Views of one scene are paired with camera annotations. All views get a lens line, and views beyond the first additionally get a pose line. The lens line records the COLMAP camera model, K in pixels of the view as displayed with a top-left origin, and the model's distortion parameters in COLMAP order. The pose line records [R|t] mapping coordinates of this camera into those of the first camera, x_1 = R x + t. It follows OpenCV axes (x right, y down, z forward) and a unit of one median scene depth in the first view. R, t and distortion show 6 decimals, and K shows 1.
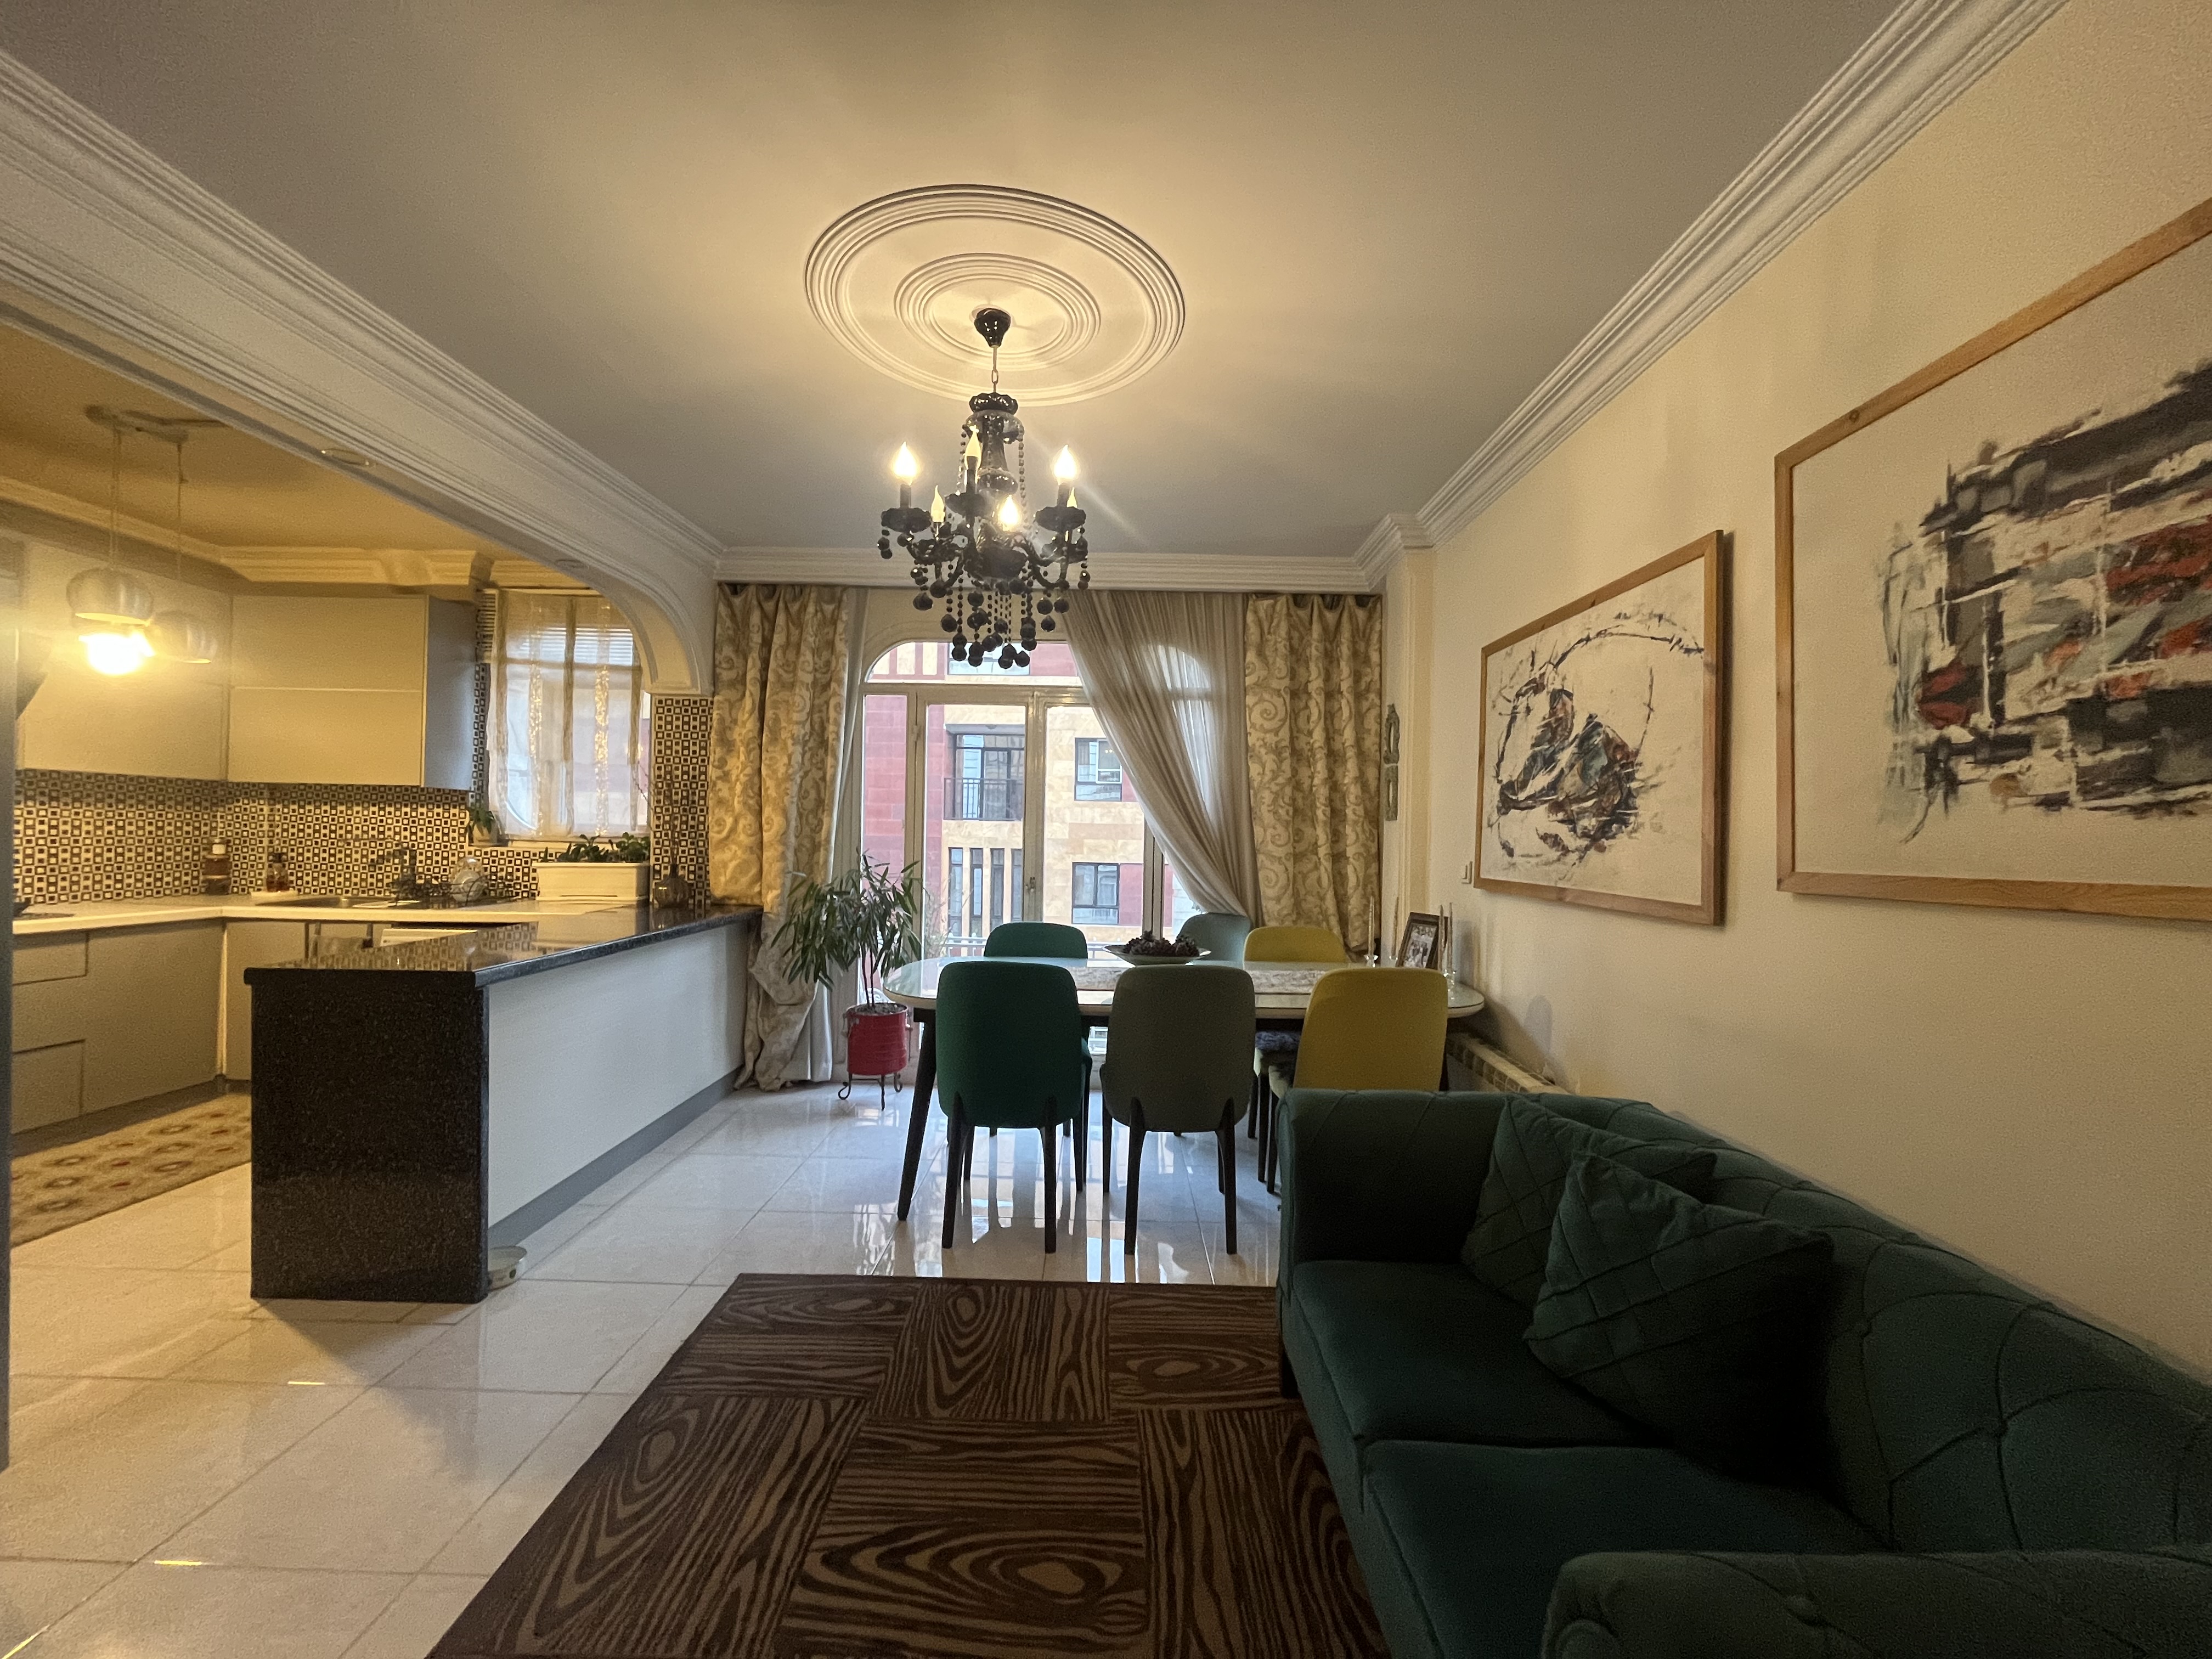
lens RADIAL K [[887.0, 0, 1099.1], [0, 887.0, 825.6], [0, 0, 1]] dist [-0.000063, -0.000904]
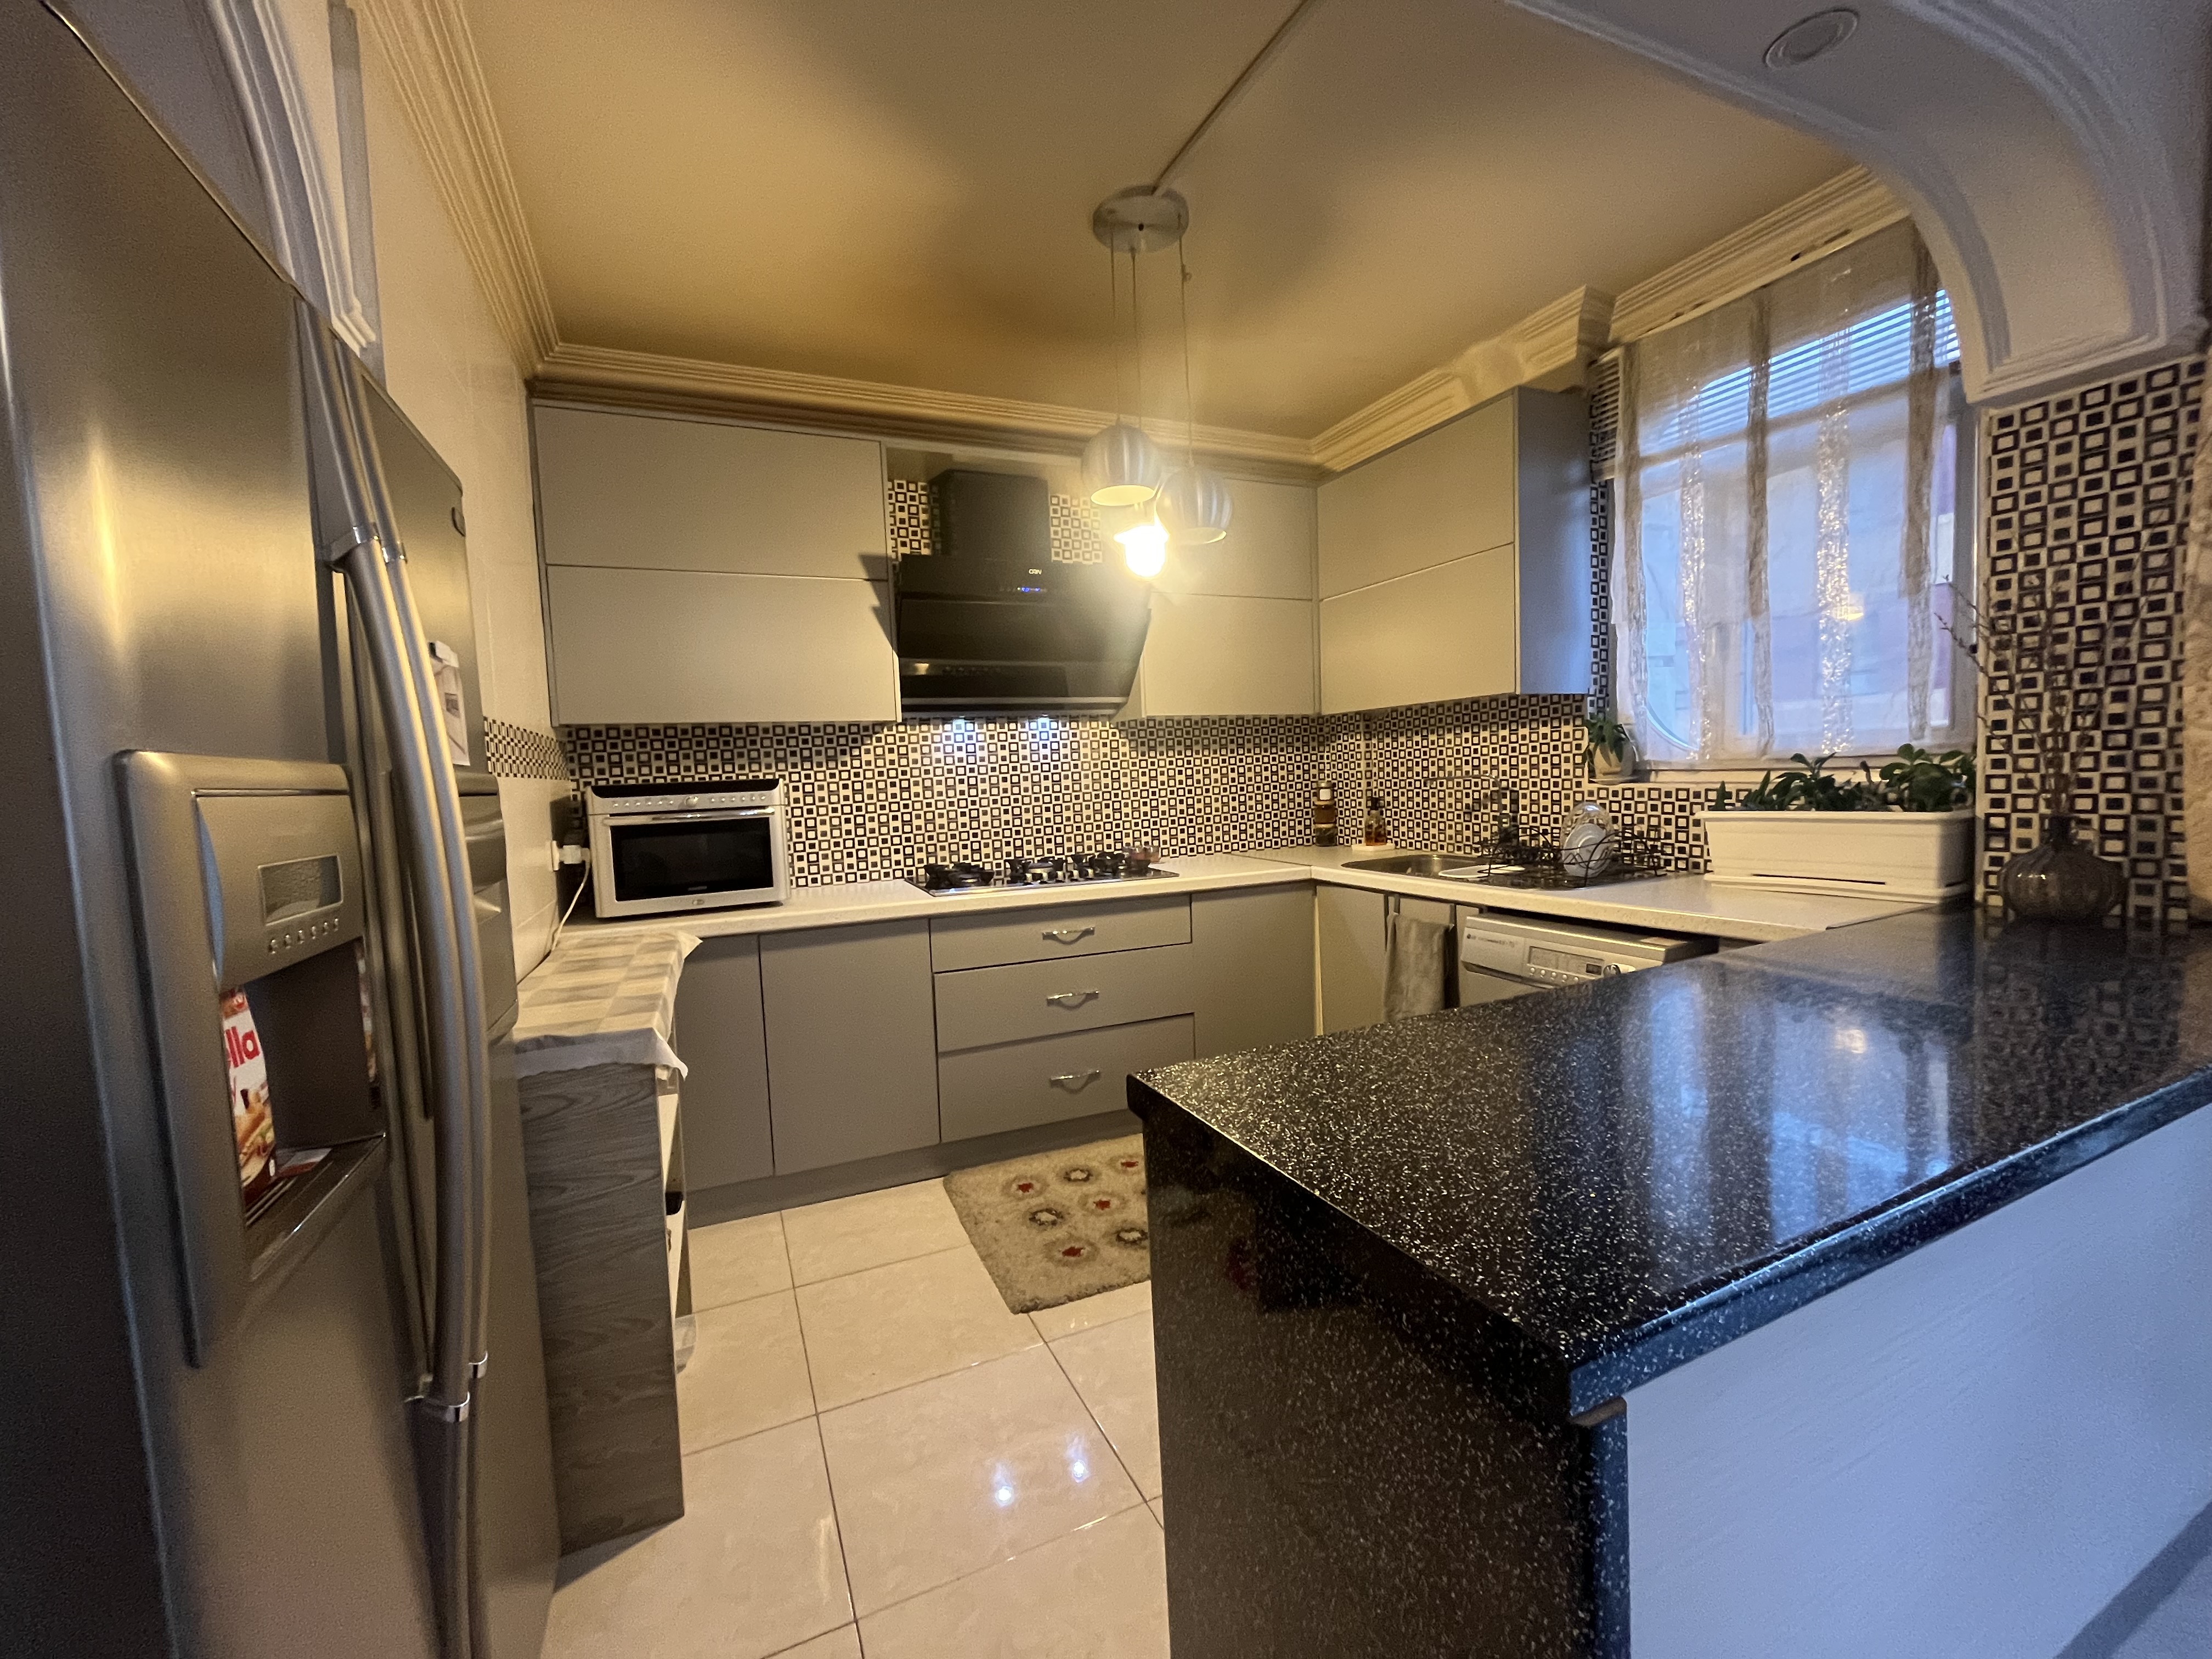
lens RADIAL K [[887.0, 0, 1103.0], [0, 887.0, 833.8], [0, 0, 1]] dist [-0.000063, -0.000904]
pose [[0.426990, 0.025061, -0.903909, -0.299252], [0.057829, 0.996813, 0.054954, 0.004867], [0.902405, -0.075737, 0.424180, 0.435437]]
